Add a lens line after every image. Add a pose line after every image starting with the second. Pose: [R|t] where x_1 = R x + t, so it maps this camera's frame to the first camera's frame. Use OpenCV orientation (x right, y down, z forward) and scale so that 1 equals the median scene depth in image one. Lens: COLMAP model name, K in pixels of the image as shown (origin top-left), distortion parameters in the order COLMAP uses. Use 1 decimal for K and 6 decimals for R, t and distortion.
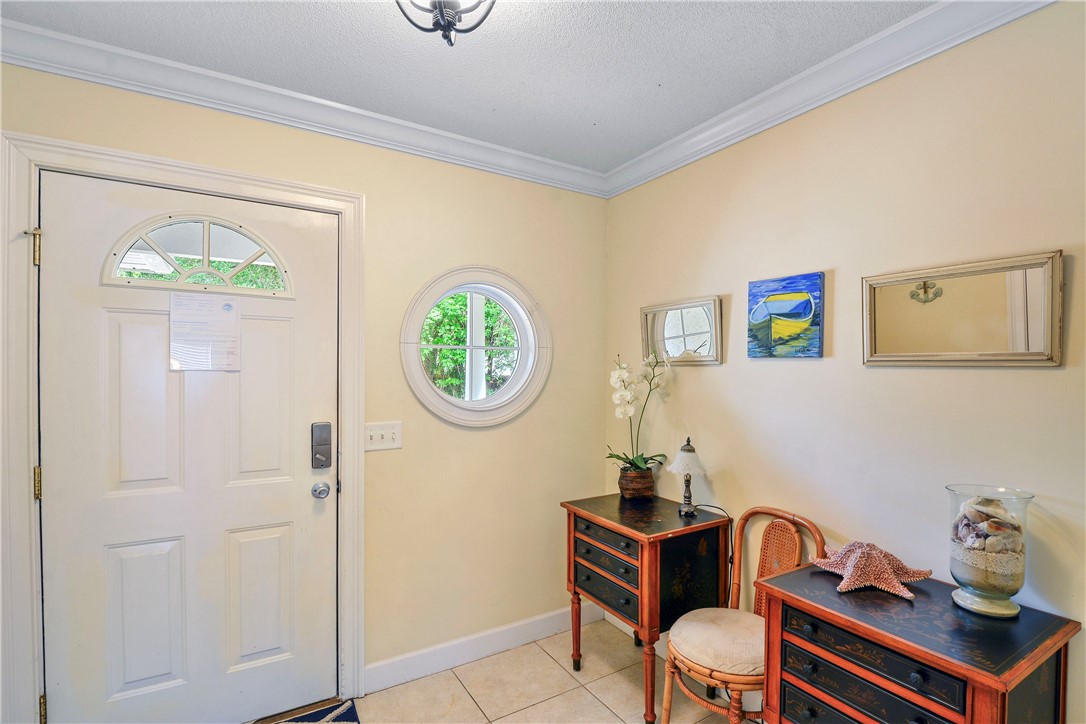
lens RADIAL K [[527.6, 0, 546.4], [0, 527.6, 366.7], [0, 0, 1]] dist [-0.027100, 0.003052]
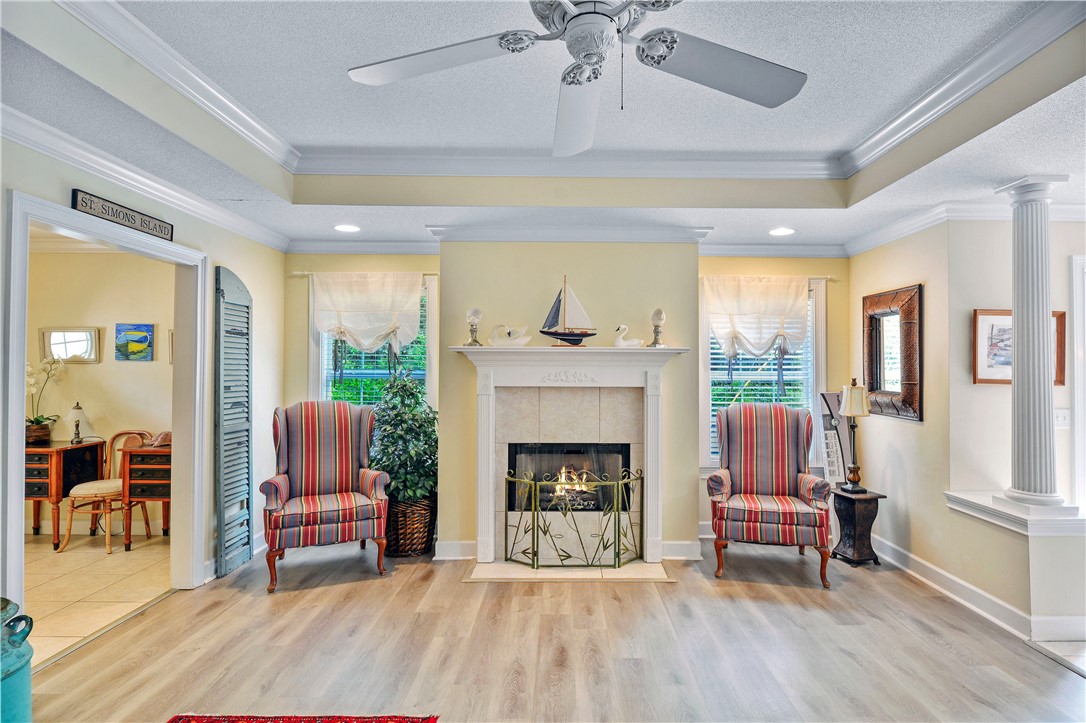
lens RADIAL K [[567.8, 0, 561.8], [0, 567.8, 363.6], [0, 0, 1]] dist [-0.012729, 0.000733]
pose [[0.514325, 0.005212, 0.857580, -0.615200], [-0.006347, 0.999977, -0.002271, -0.009676], [-0.857572, -0.004275, 0.514346, -1.651426]]
